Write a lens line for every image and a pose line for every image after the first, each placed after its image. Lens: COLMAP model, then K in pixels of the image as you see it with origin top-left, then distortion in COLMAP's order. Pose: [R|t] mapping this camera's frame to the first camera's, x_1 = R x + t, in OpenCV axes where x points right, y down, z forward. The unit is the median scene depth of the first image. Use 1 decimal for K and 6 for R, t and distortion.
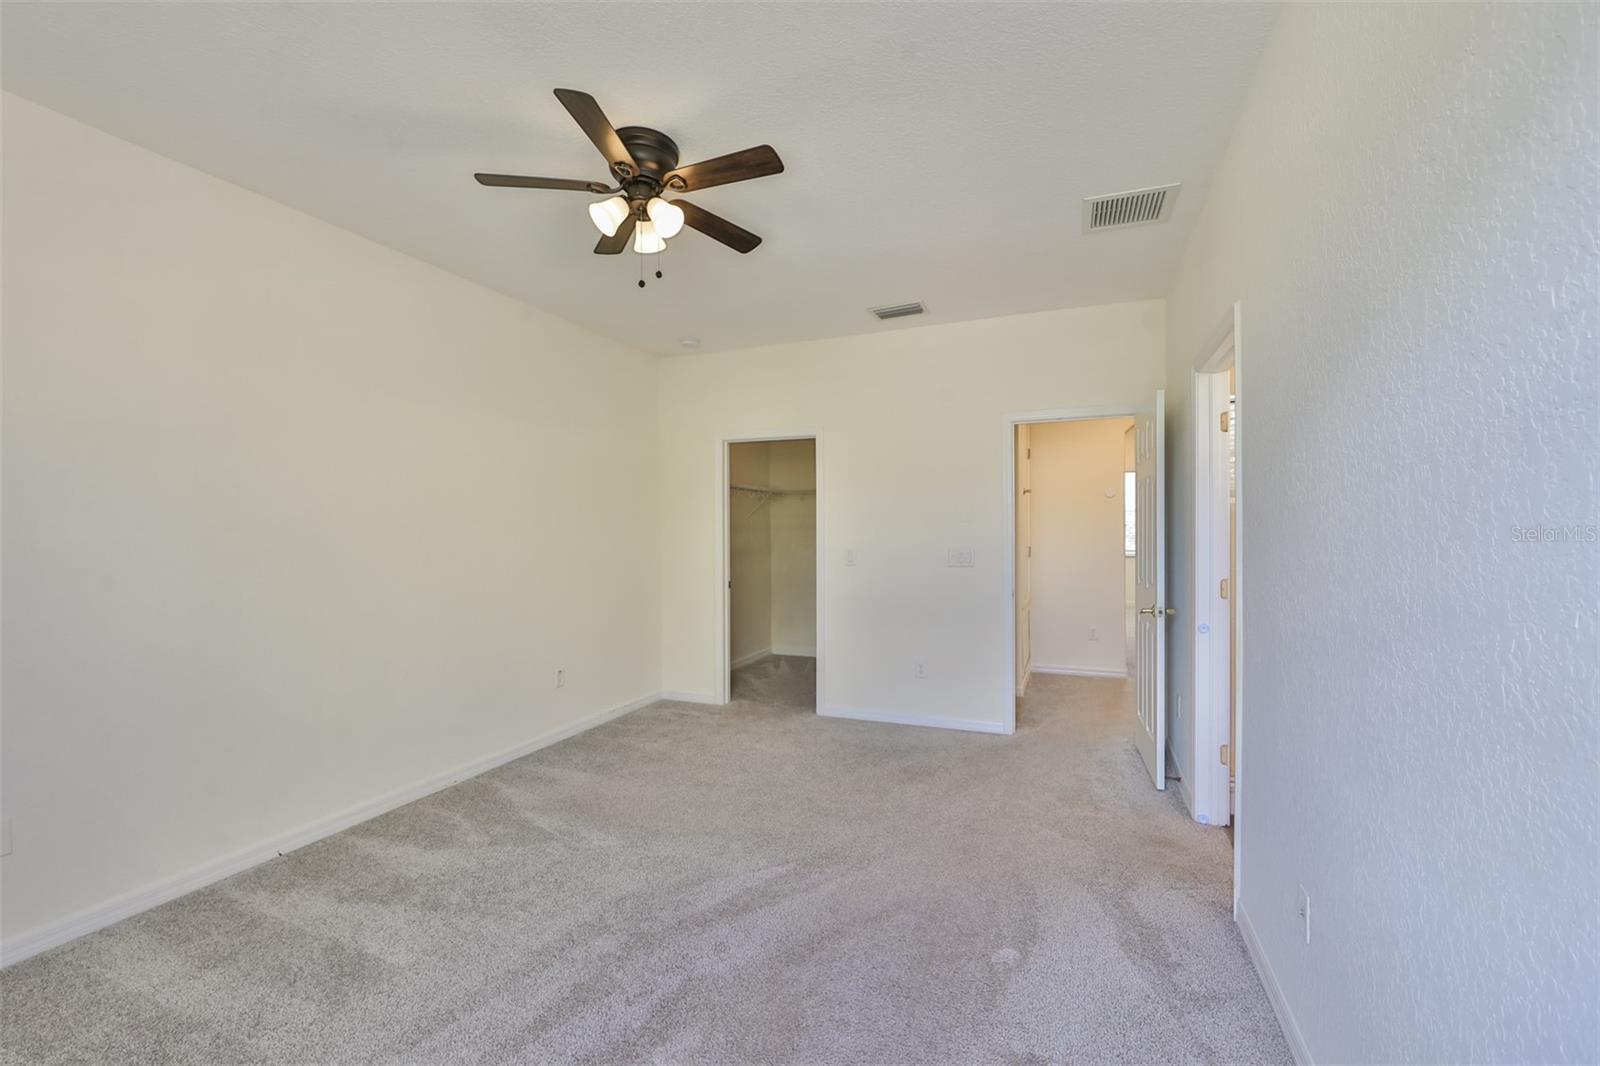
lens RADIAL K [[682.7, 0, 802.7], [0, 682.7, 537.0], [0, 0, 1]] dist [-0.009169, 0.000525]
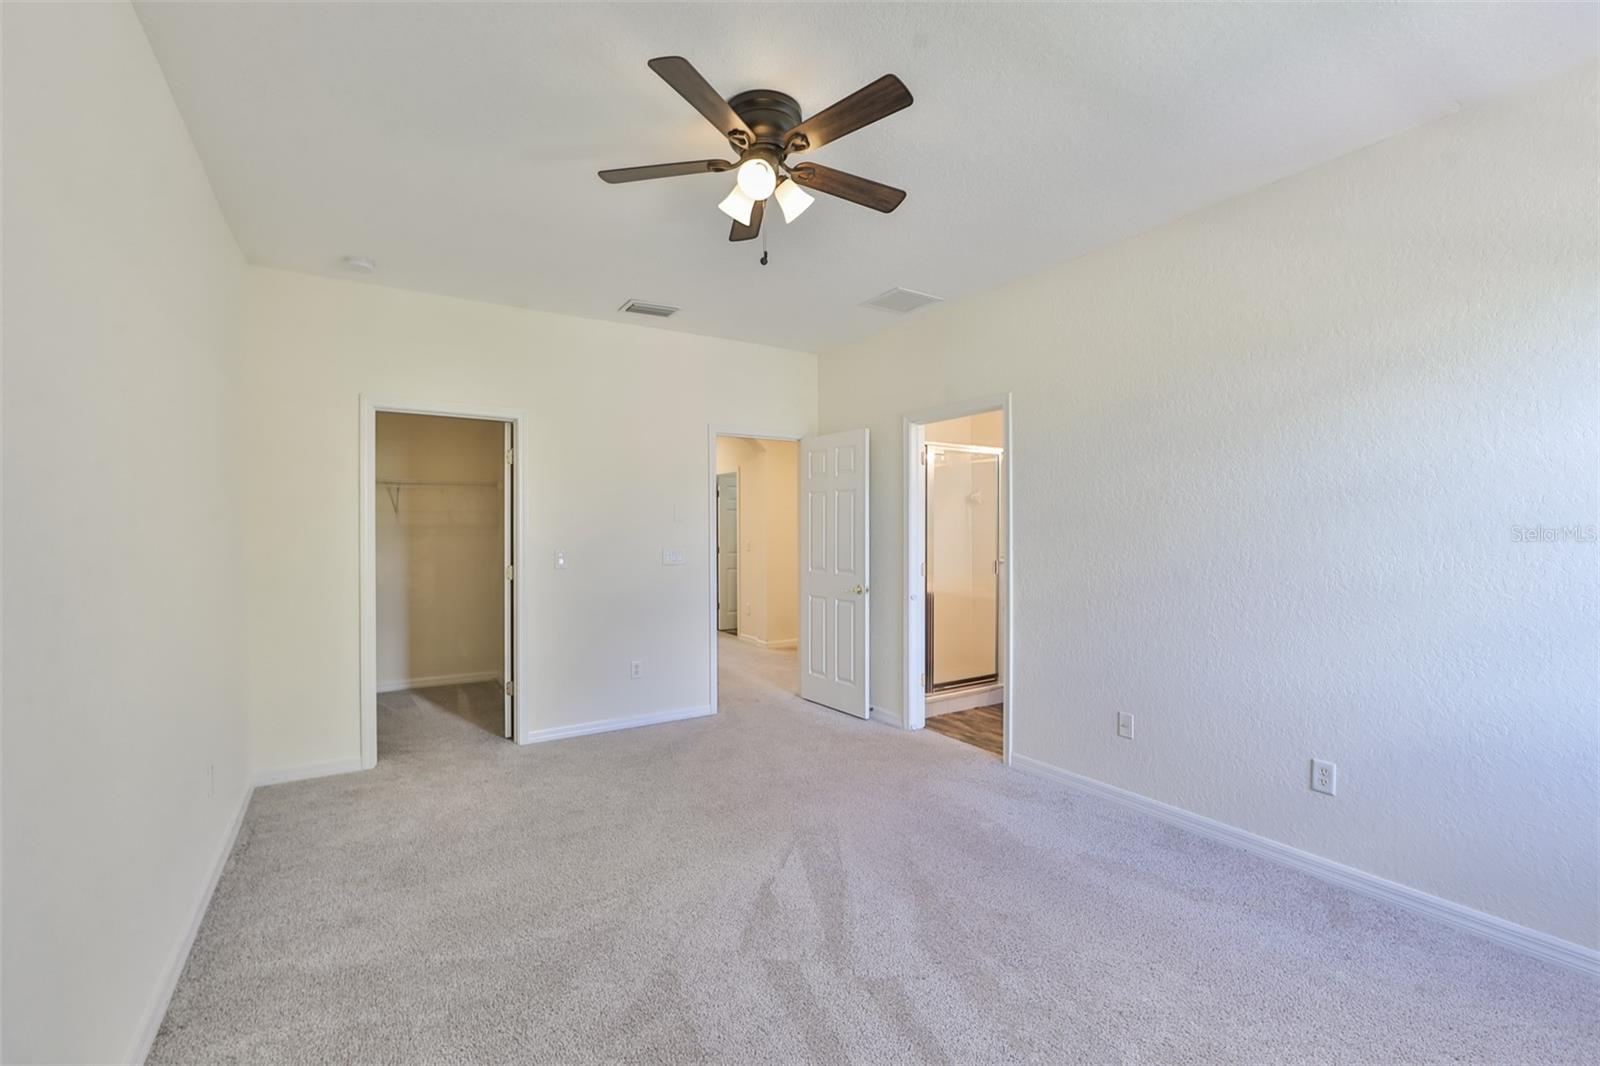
lens RADIAL K [[682.7, 0, 802.7], [0, 682.7, 537.0], [0, 0, 1]] dist [-0.009169, 0.000525]
pose [[0.576444, -0.001460, 0.817135, -0.490968], [0.009066, 0.999948, -0.004608, 0.006987], [-0.817086, 0.010065, 0.576427, 0.223825]]
